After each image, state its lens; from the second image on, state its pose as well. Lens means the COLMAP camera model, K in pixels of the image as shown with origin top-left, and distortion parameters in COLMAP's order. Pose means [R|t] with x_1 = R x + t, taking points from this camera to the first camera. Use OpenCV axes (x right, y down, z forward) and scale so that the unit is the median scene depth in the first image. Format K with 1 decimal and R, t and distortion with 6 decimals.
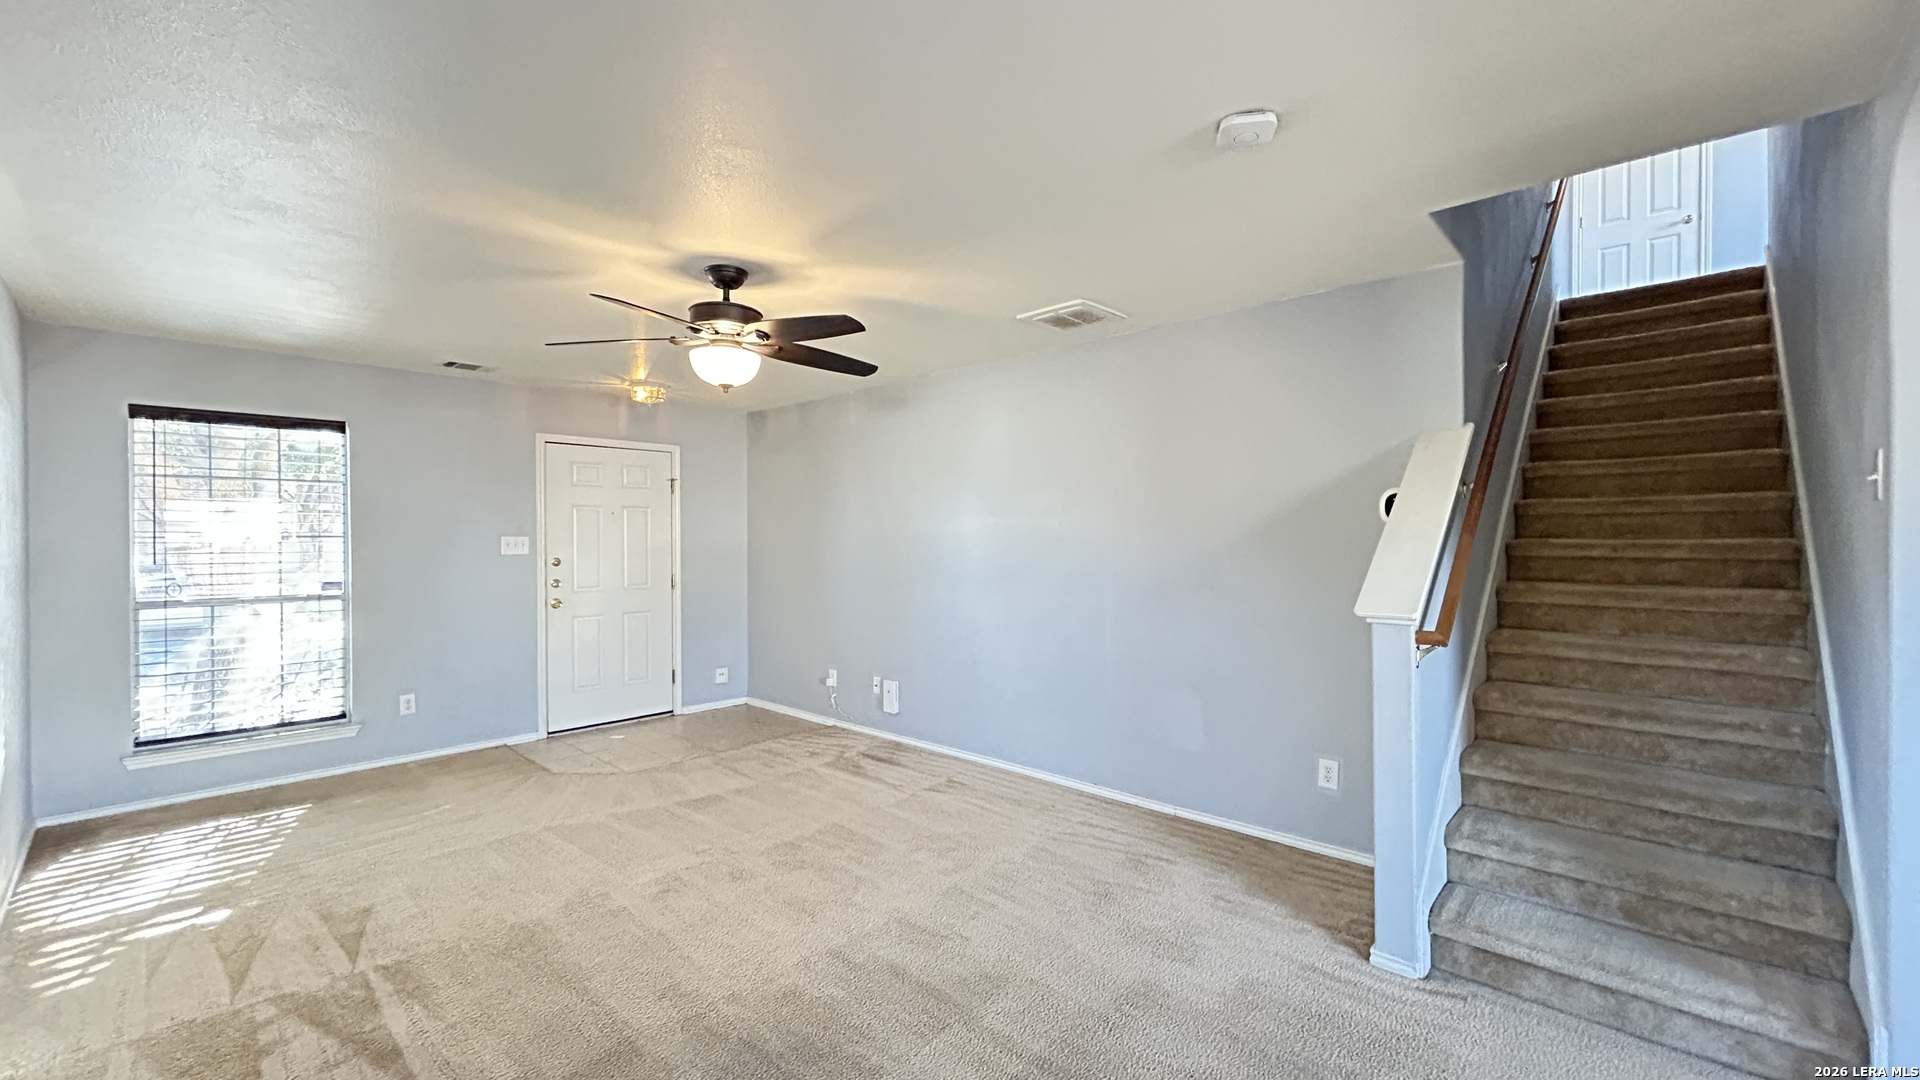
lens RADIAL K [[766.0, 0, 962.3], [0, 766.0, 535.9], [0, 0, 1]] dist [-0.000595, 0.000106]
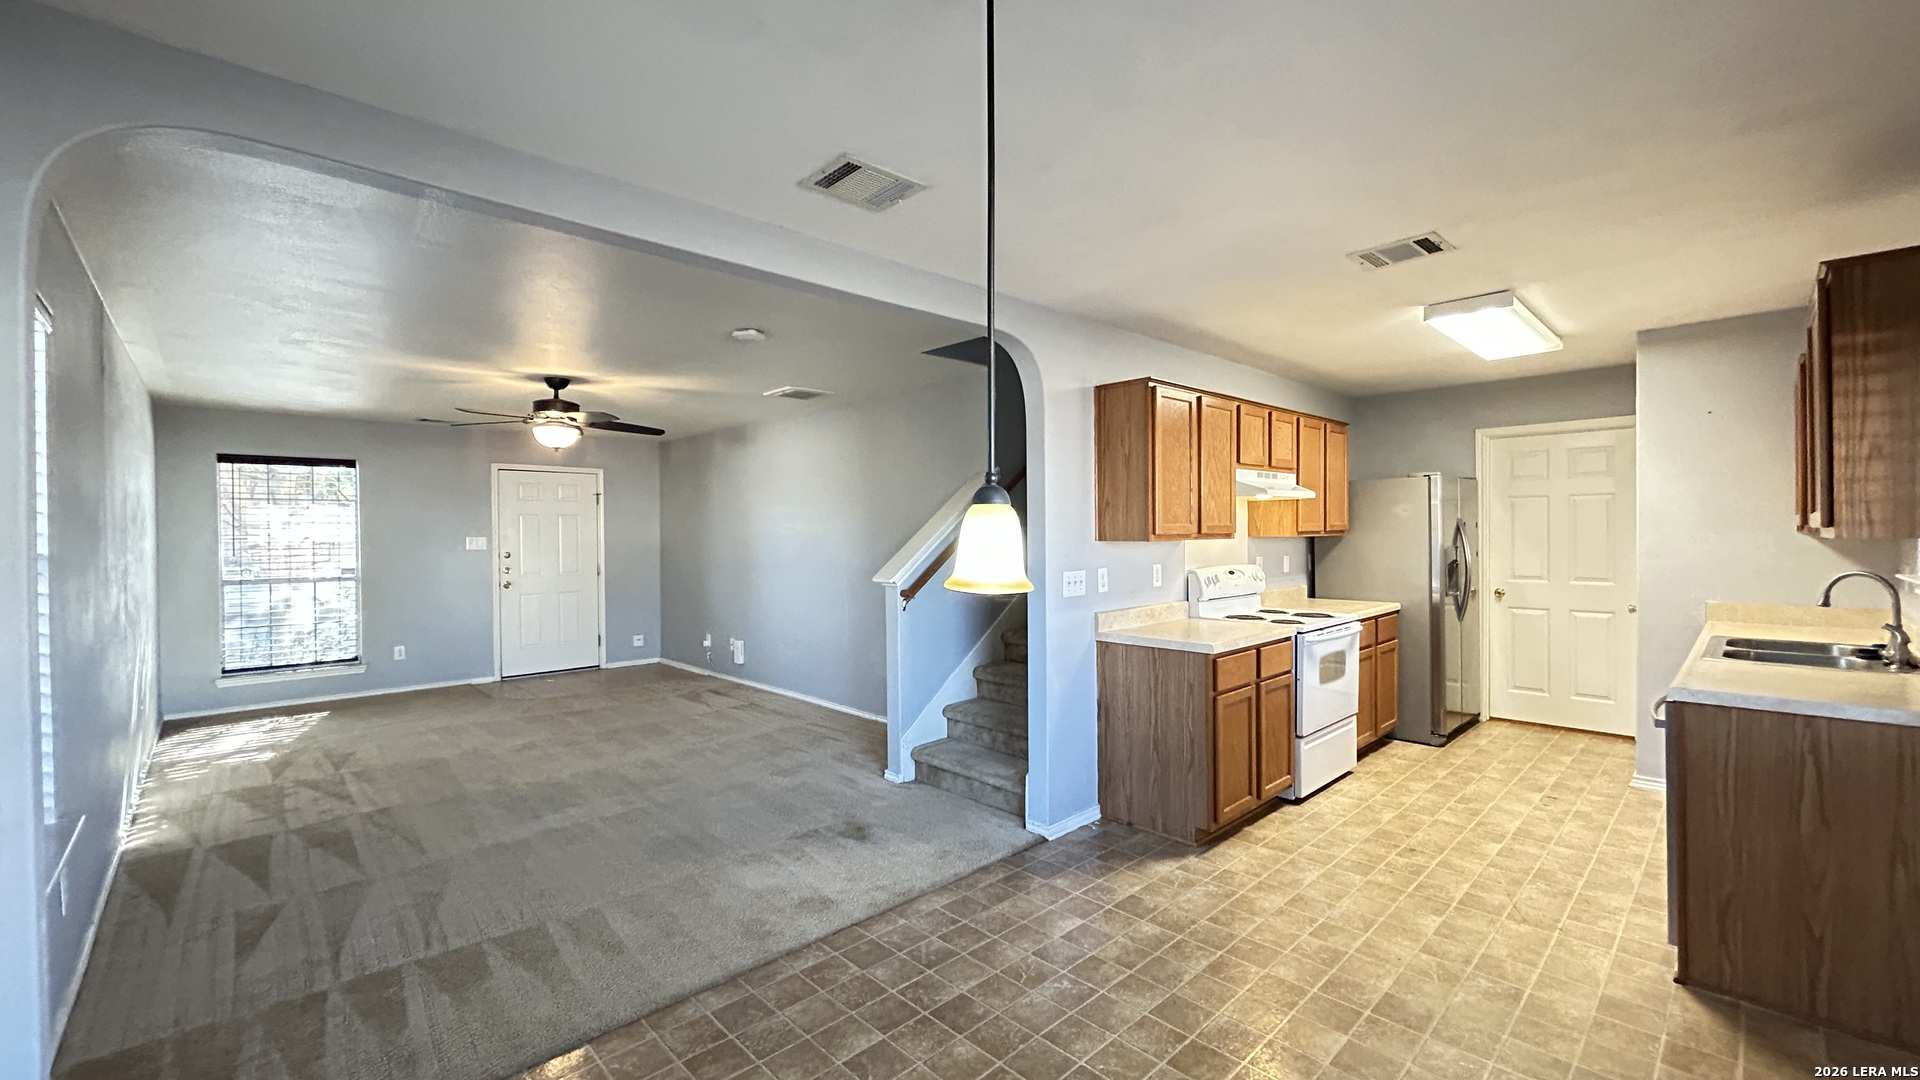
lens RADIAL K [[769.5, 0, 966.8], [0, 769.5, 537.2], [0, 0, 1]] dist [0.000323, 0.000452]
pose [[0.998688, -0.002044, -0.051166, 0.533524], [0.002319, 0.999983, 0.005315, -0.005899], [0.051154, -0.005426, 0.998676, -0.504961]]
